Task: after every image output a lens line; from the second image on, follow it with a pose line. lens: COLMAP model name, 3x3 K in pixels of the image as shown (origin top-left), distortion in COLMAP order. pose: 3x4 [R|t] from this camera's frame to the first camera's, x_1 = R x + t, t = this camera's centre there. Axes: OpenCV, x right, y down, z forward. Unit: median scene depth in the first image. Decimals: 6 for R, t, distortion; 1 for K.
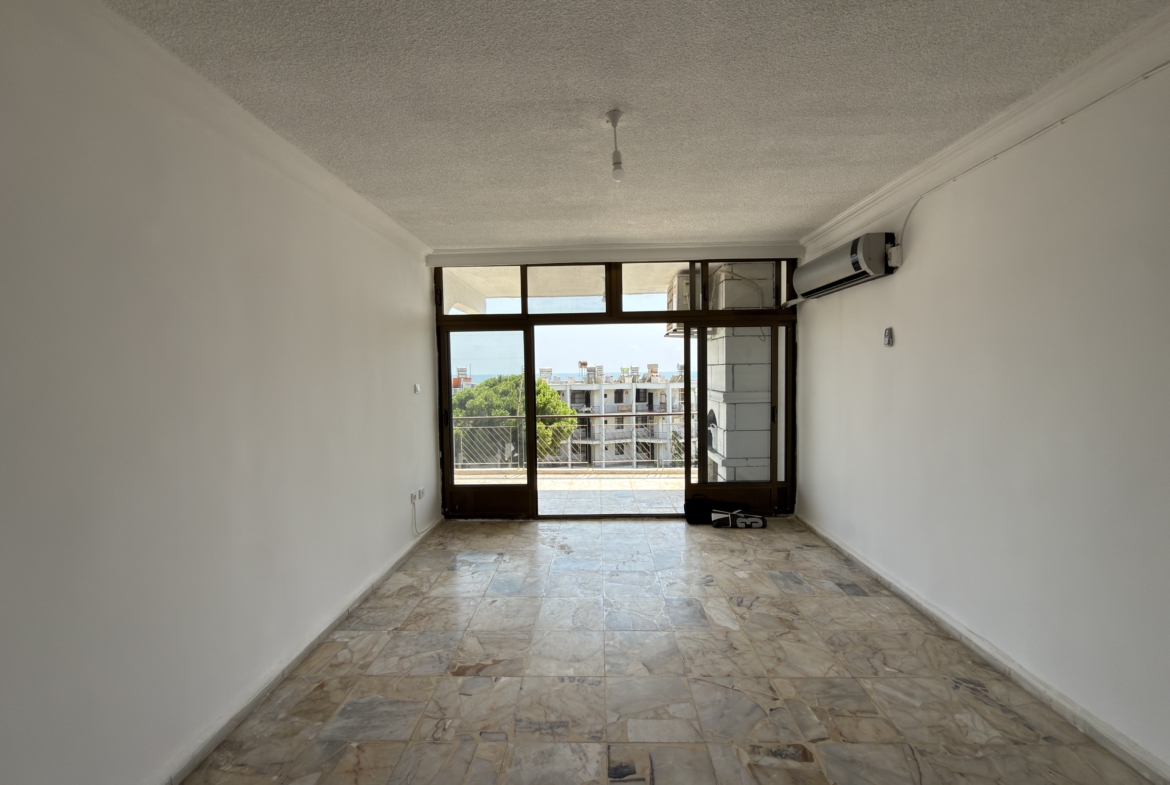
lens RADIAL K [[463.5, 0, 587.6], [0, 463.5, 375.5], [0, 0, 1]] dist [0.000305, -0.000146]
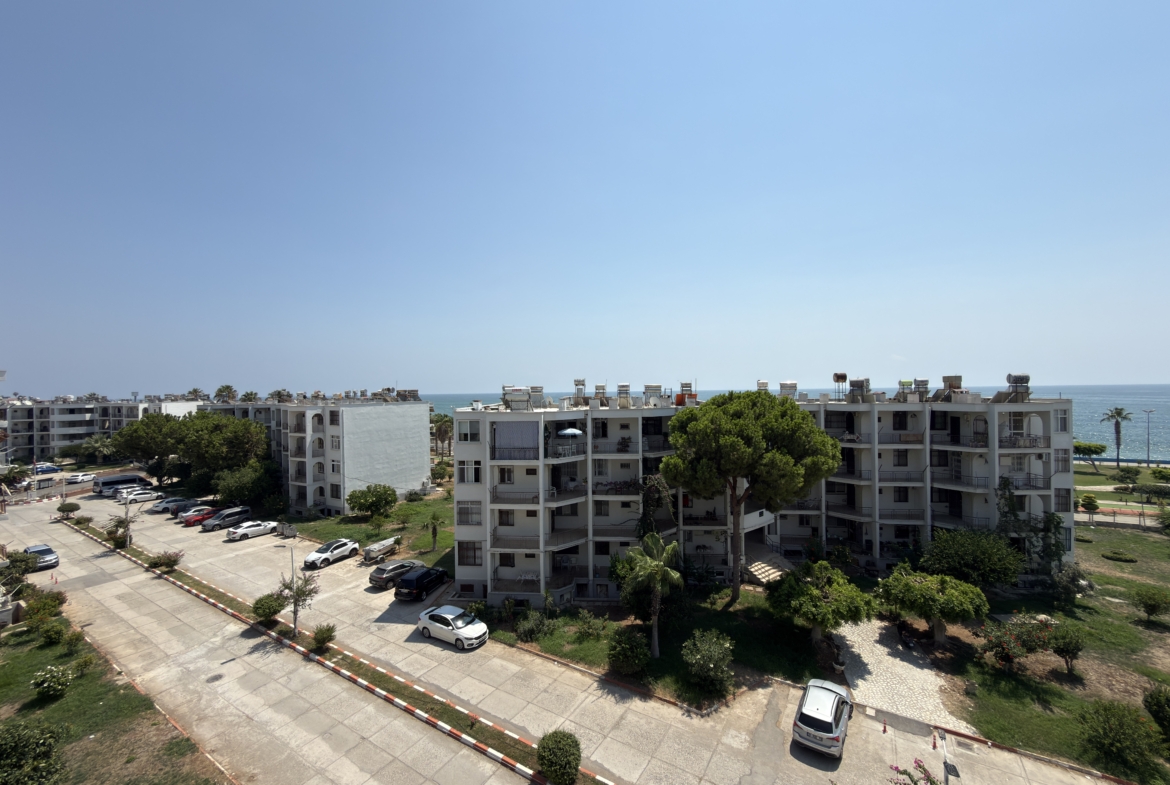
lens RADIAL K [[463.5, 0, 586.3], [0, 463.5, 393.9], [0, 0, 1]] dist [0.000305, -0.000146]
pose [[0.883440, 0.004339, -0.468524, -0.027299], [-0.001822, 0.999981, 0.005825, -0.000191], [0.468541, -0.004292, 0.883431, 0.139732]]
